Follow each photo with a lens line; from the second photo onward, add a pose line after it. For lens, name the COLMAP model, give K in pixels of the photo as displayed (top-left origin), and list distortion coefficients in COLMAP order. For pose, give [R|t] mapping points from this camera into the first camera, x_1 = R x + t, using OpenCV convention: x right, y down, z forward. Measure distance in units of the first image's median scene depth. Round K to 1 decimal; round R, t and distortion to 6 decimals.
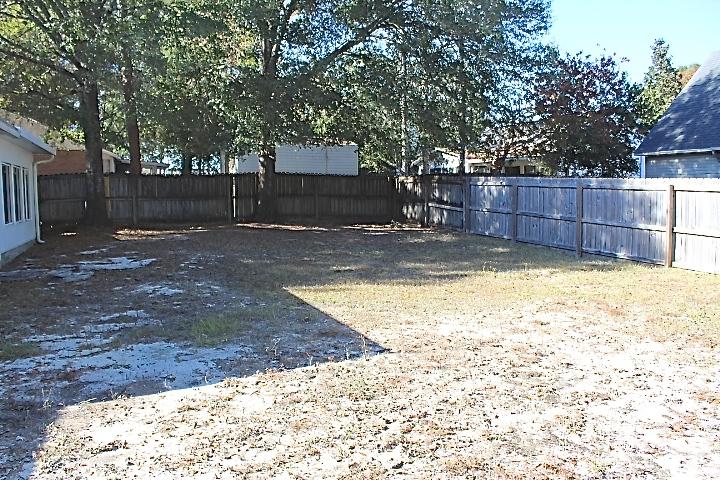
lens RADIAL K [[607.9, 0, 360.0], [0, 607.9, 240.0], [0, 0, 1]] dist [-0.007573, 0.001205]
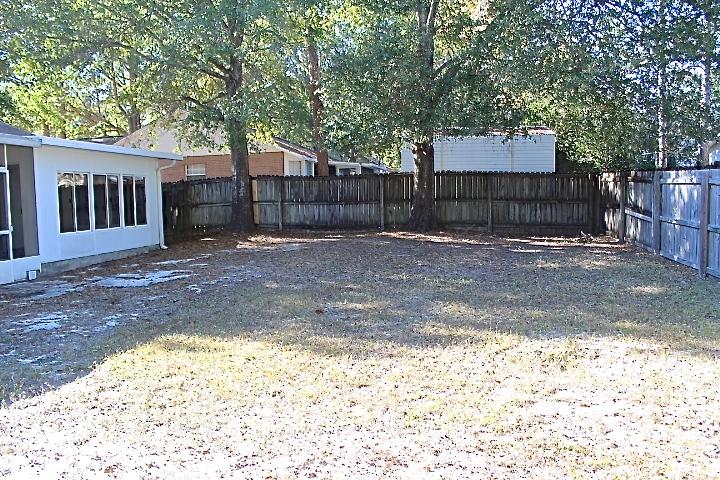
lens RADIAL K [[607.9, 0, 360.0], [0, 607.9, 240.0], [0, 0, 1]] dist [-0.007573, 0.001205]
pose [[0.883142, 0.029531, -0.468175, 0.170445], [-0.030544, 0.999519, 0.005430, -0.018828], [0.468110, 0.009504, 0.883619, 0.219216]]
